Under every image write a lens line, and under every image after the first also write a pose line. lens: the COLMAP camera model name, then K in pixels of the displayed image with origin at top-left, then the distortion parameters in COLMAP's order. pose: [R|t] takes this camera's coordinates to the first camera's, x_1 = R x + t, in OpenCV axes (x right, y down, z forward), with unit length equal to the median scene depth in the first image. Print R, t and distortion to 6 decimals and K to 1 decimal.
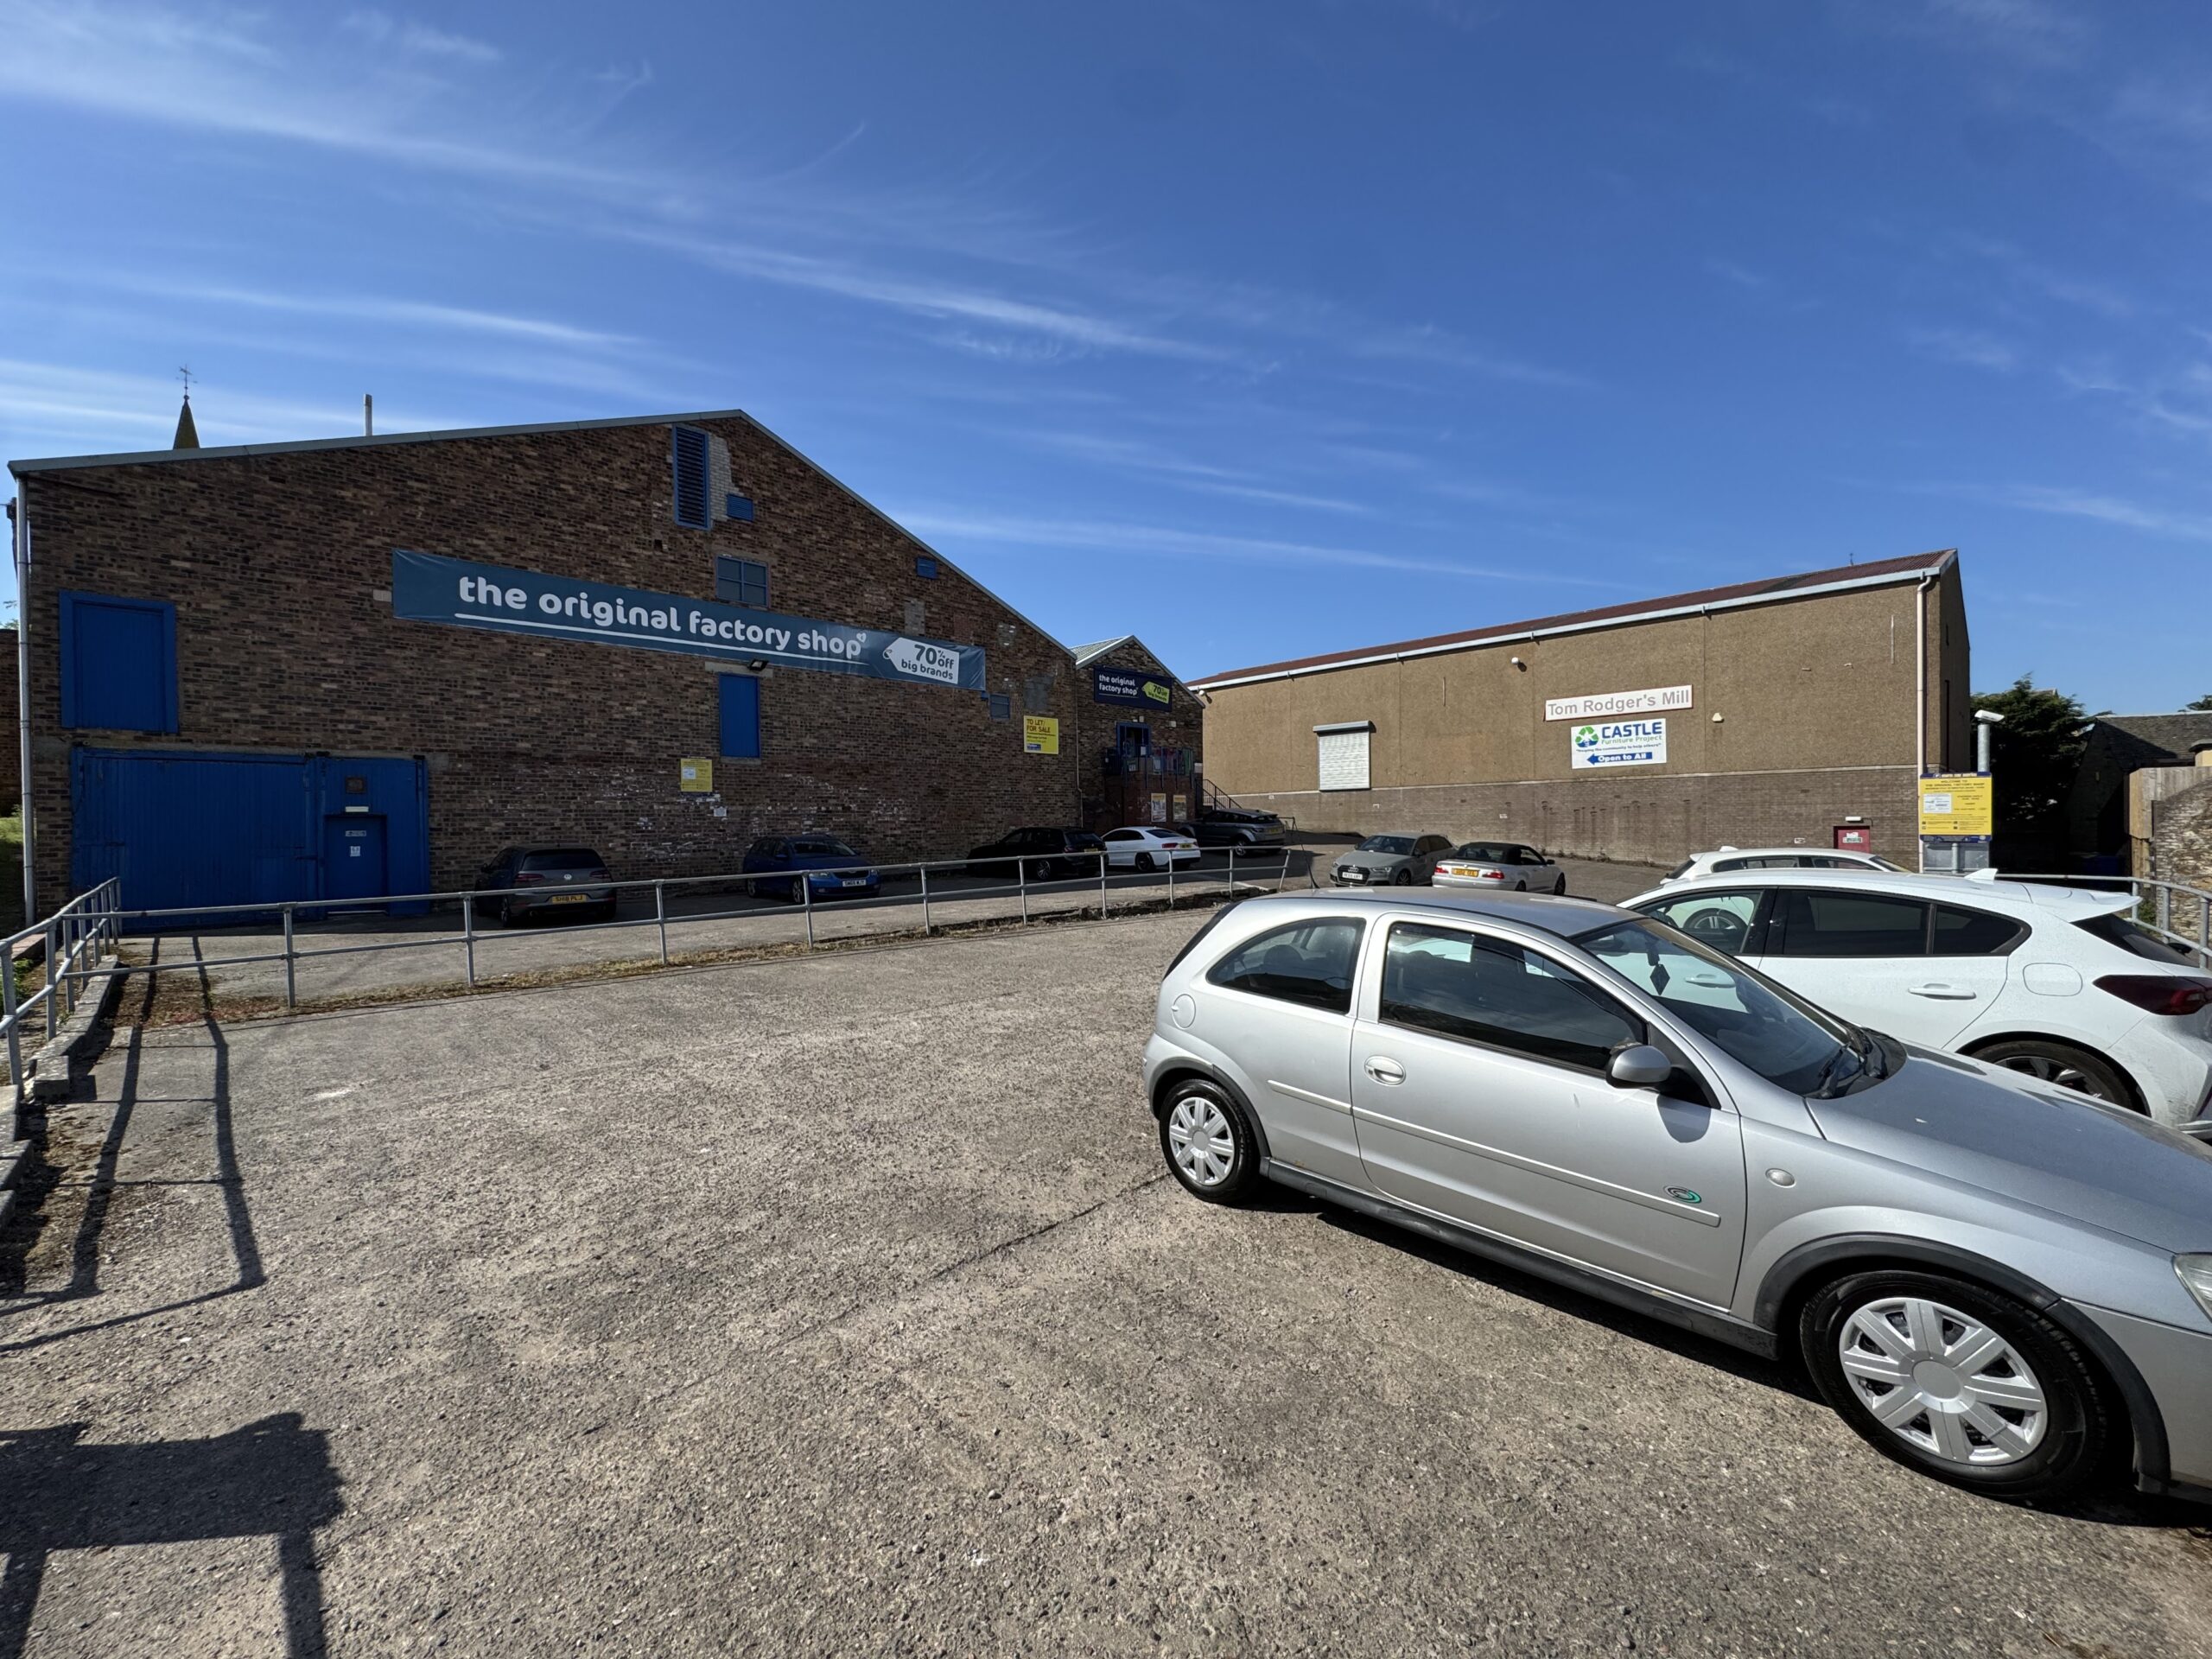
lens RADIAL K [[885.7, 0, 1111.1], [0, 885.7, 833.0], [0, 0, 1]] dist [-0.004234, 0.000371]
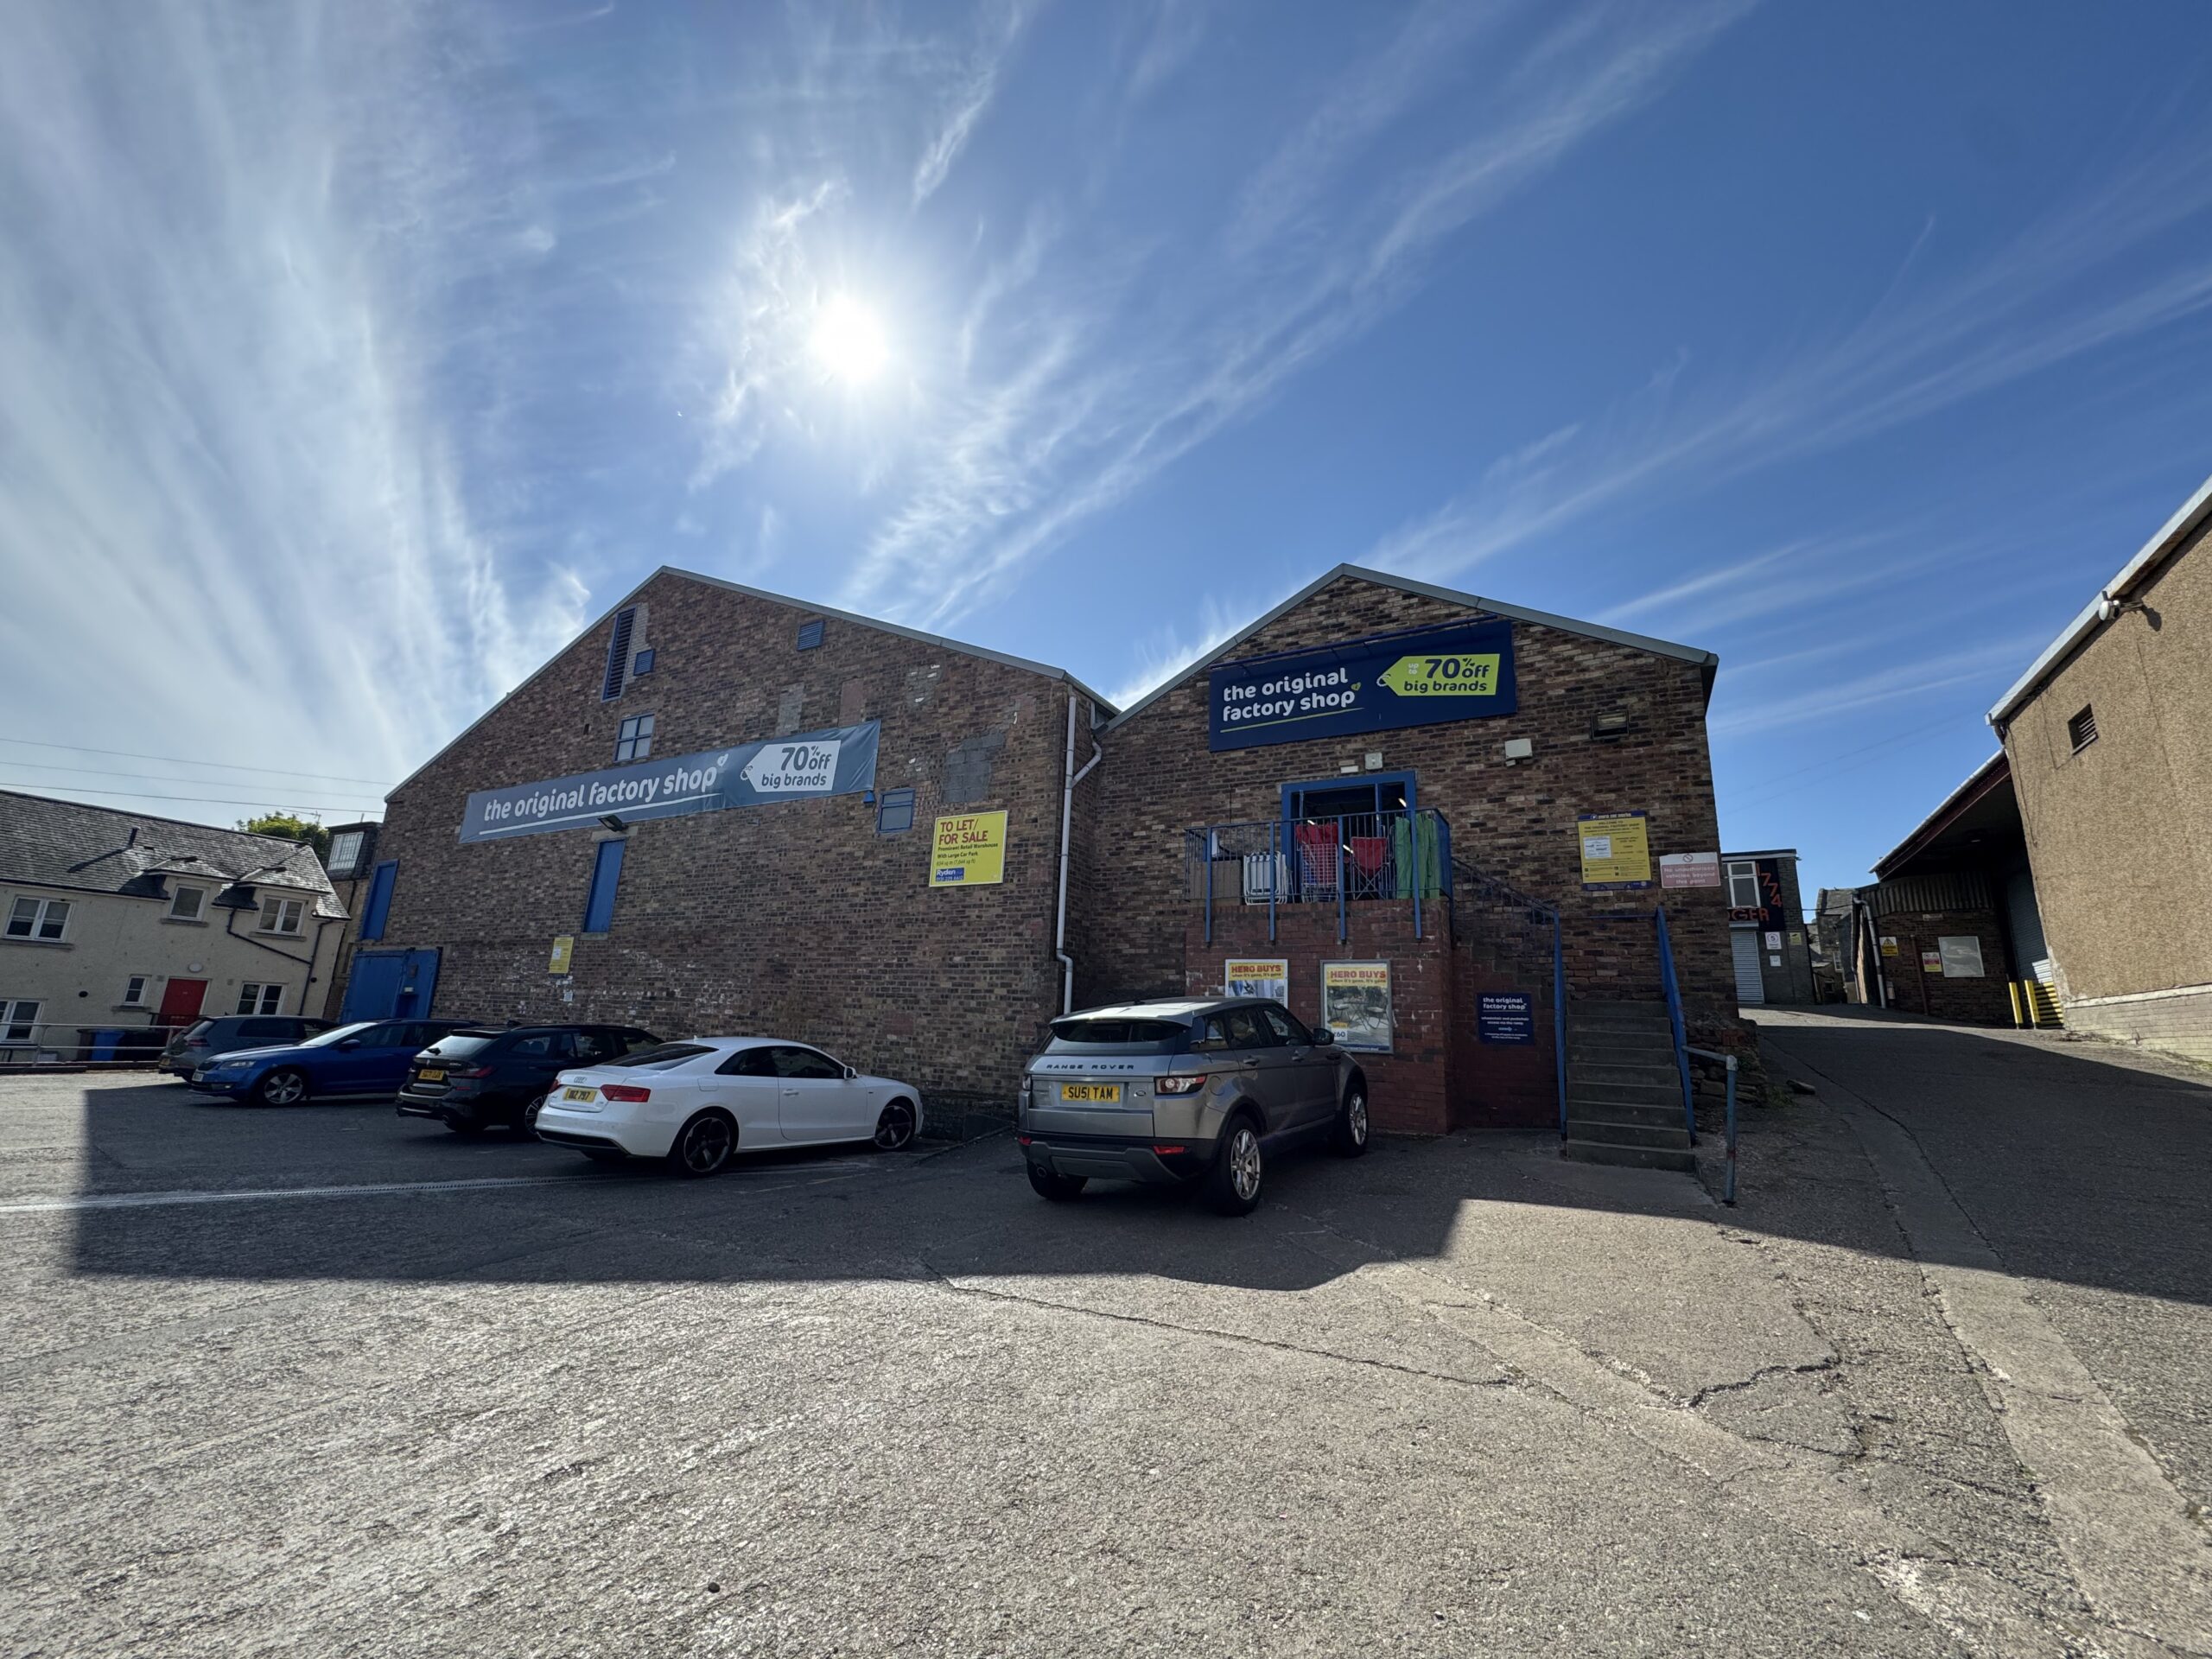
lens RADIAL K [[885.7, 0, 1098.2], [0, 885.7, 829.4], [0, 0, 1]] dist [-0.004234, 0.000371]
pose [[0.248018, -0.194797, -0.948969, 0.457224], [-0.056354, 0.975015, -0.214872, -0.021797], [0.967115, 0.106770, 0.230844, 1.067519]]
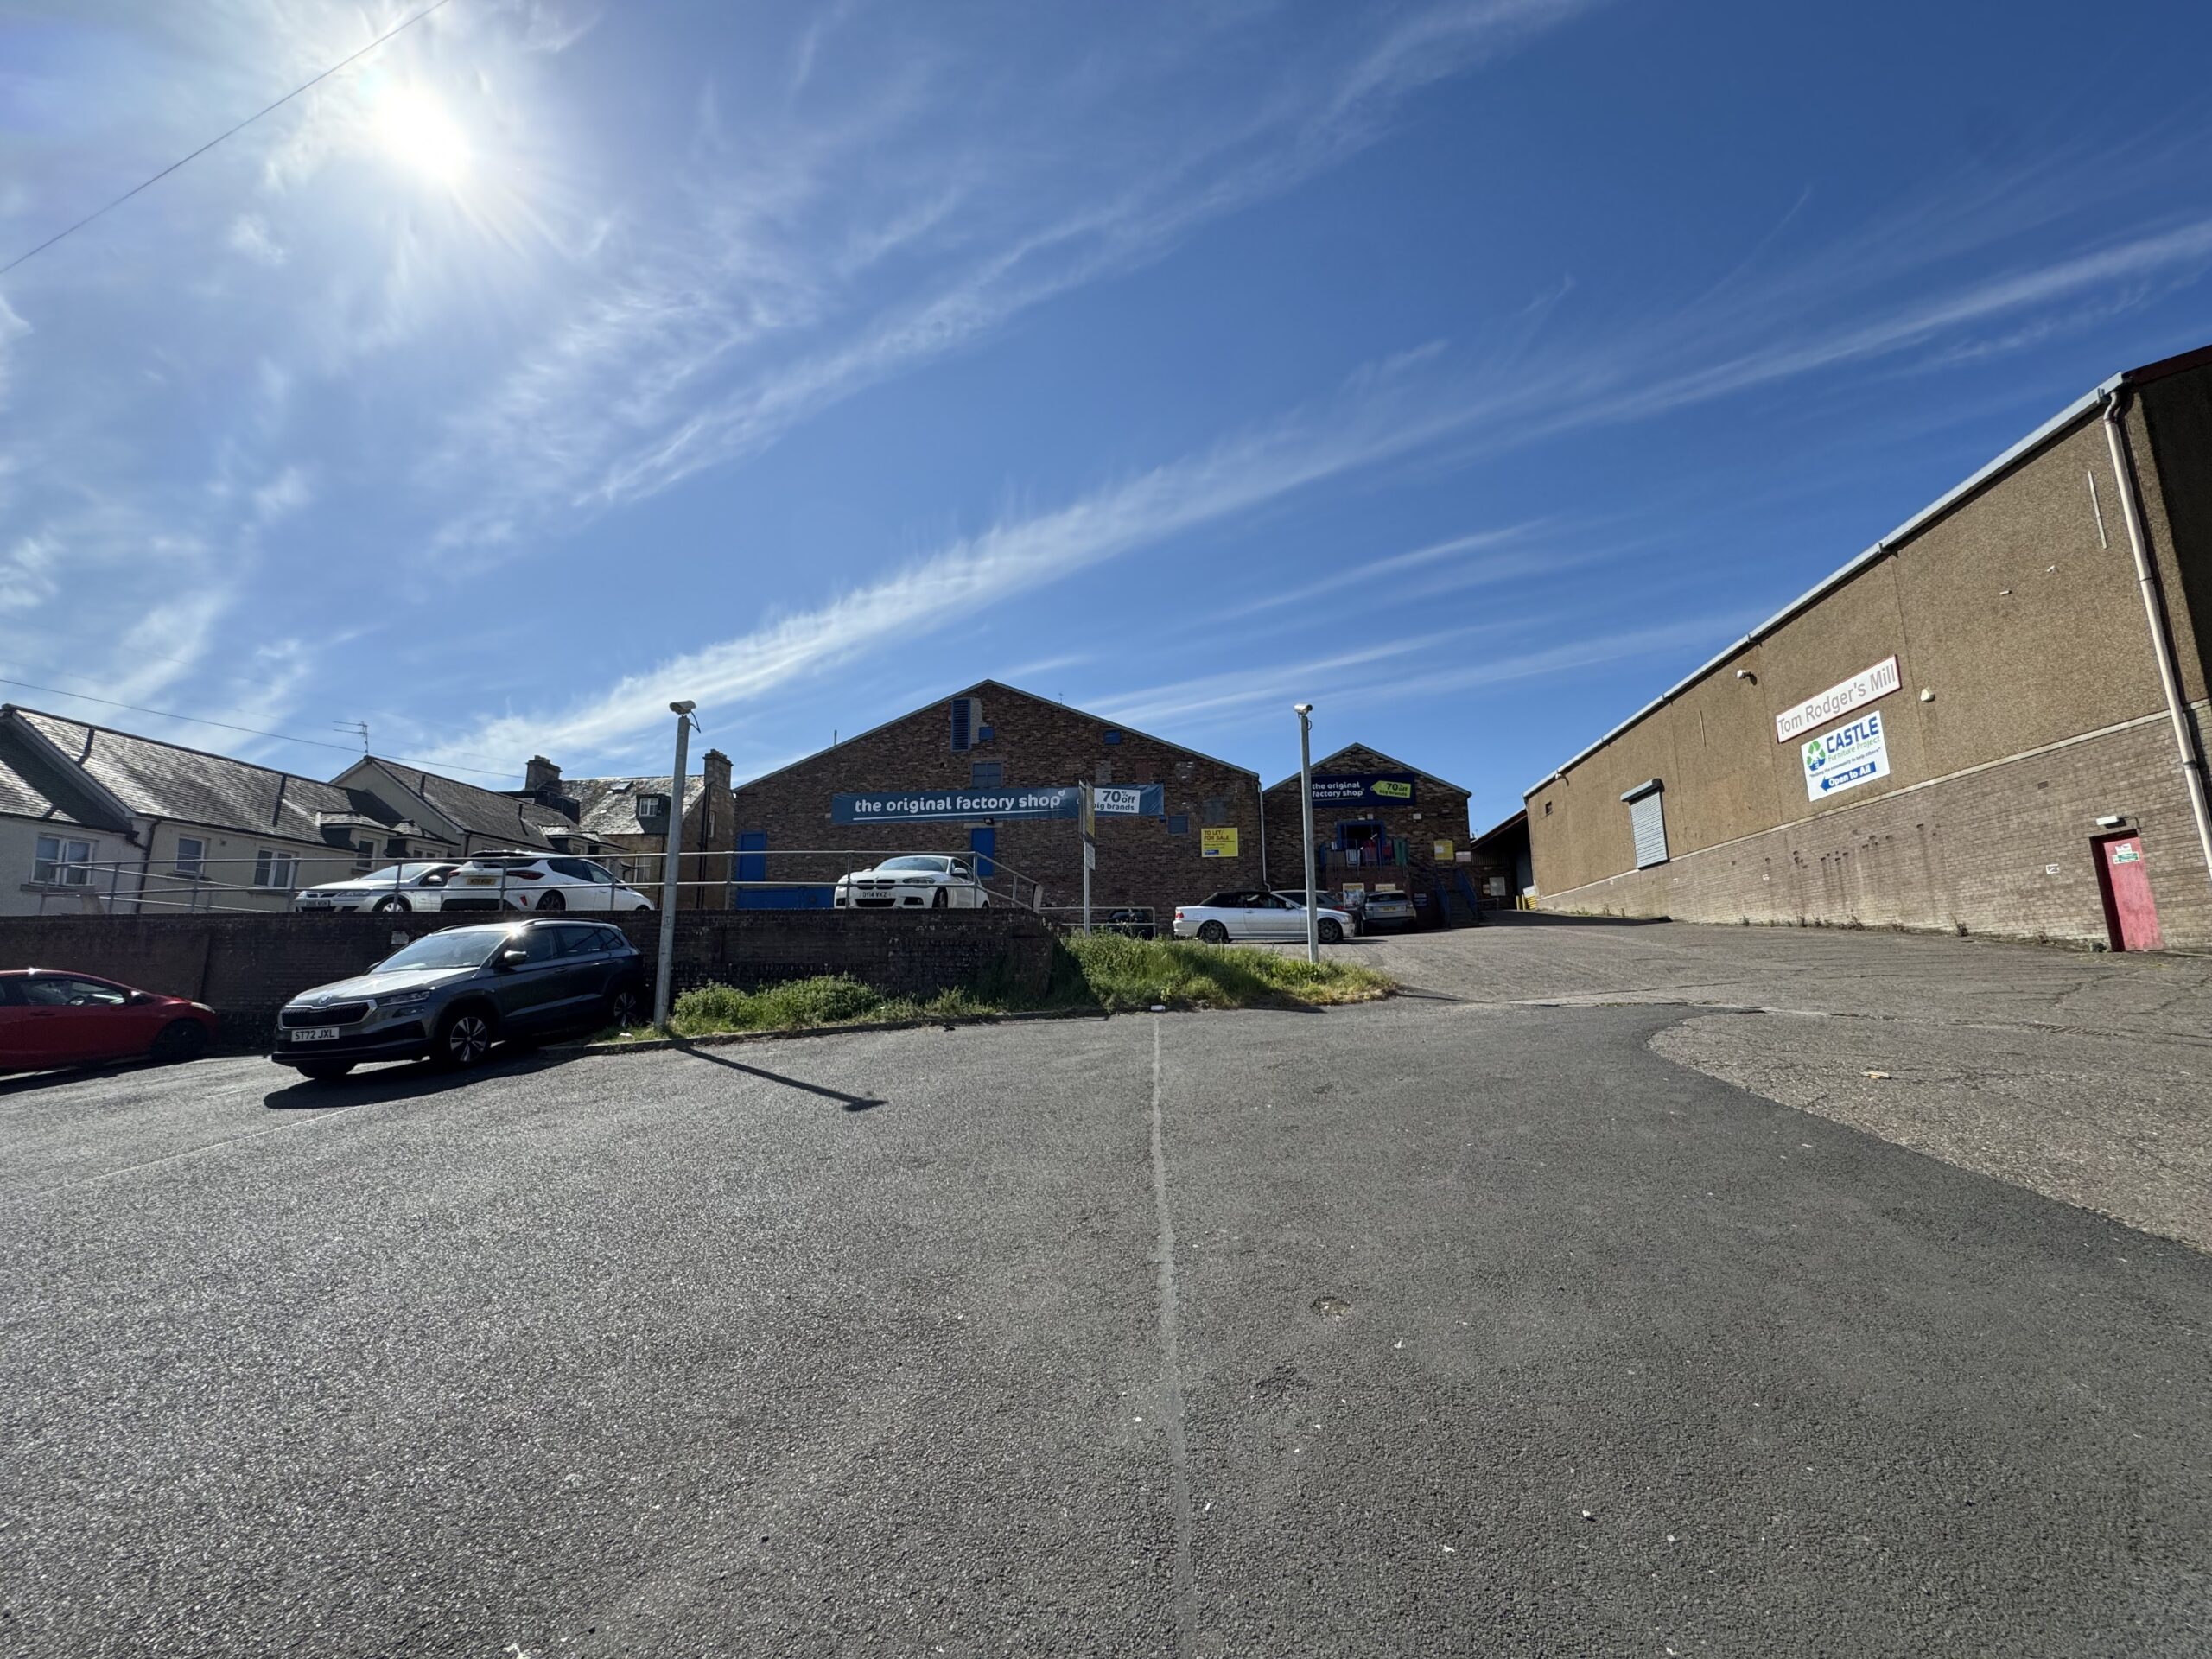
lens RADIAL K [[891.8, 0, 1099.0], [0, 891.8, 827.6], [0, 0, 1]] dist [-0.001823, -0.000421]
pose [[0.596319, -0.130326, -0.792098, 0.907837], [-0.010713, 0.985353, -0.170188, 0.092896], [0.802676, 0.109972, 0.586189, 0.145235]]
